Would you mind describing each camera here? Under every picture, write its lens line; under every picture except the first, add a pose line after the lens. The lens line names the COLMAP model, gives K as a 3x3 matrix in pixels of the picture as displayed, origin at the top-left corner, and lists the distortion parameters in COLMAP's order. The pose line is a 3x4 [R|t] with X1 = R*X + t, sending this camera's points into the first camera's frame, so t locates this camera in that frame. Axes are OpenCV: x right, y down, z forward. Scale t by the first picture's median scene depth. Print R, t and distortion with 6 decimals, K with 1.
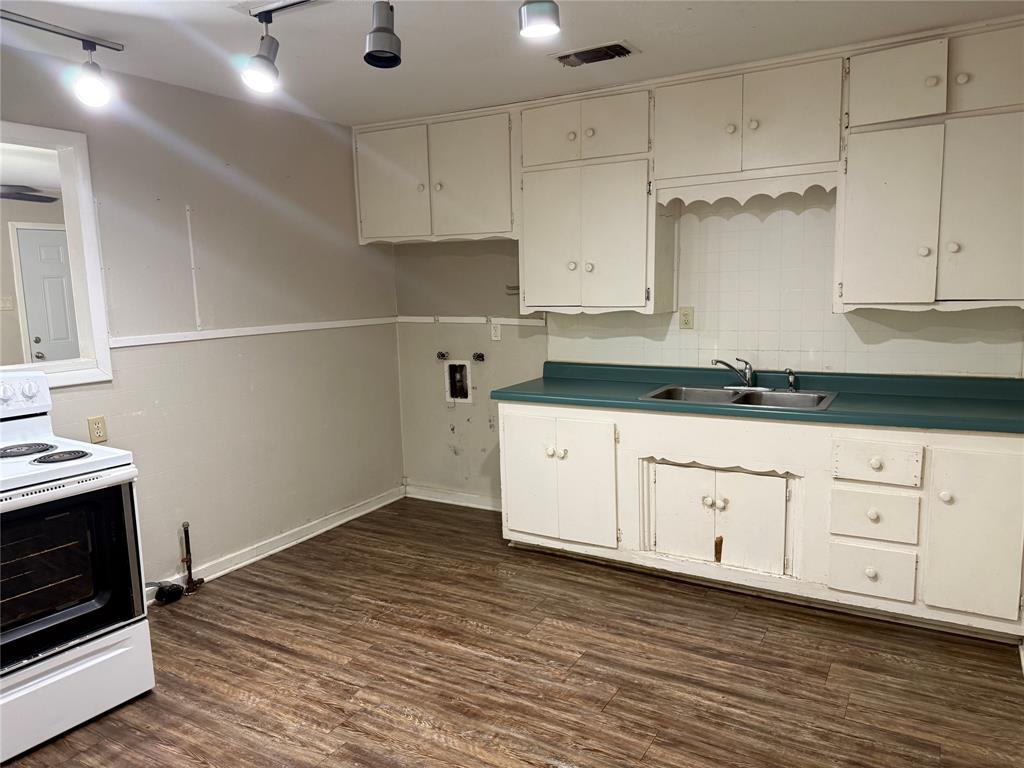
lens RADIAL K [[734.1, 0, 513.2], [0, 734.1, 392.5], [0, 0, 1]] dist [0.057844, -0.074515]
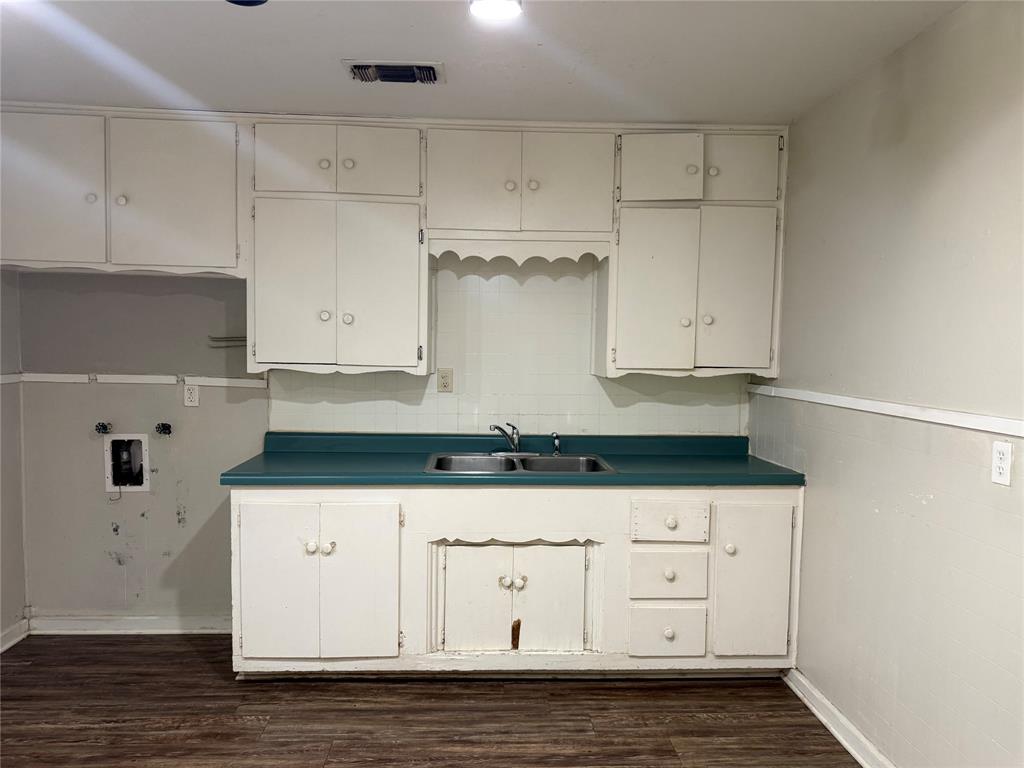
lens RADIAL K [[734.1, 0, 507.3], [0, 734.1, 389.0], [0, 0, 1]] dist [0.057844, -0.074515]
pose [[0.830507, 0.006028, 0.556975, -0.229338], [0.046372, 0.995722, -0.079921, -0.015353], [-0.555074, 0.092203, 0.826675, 0.223483]]
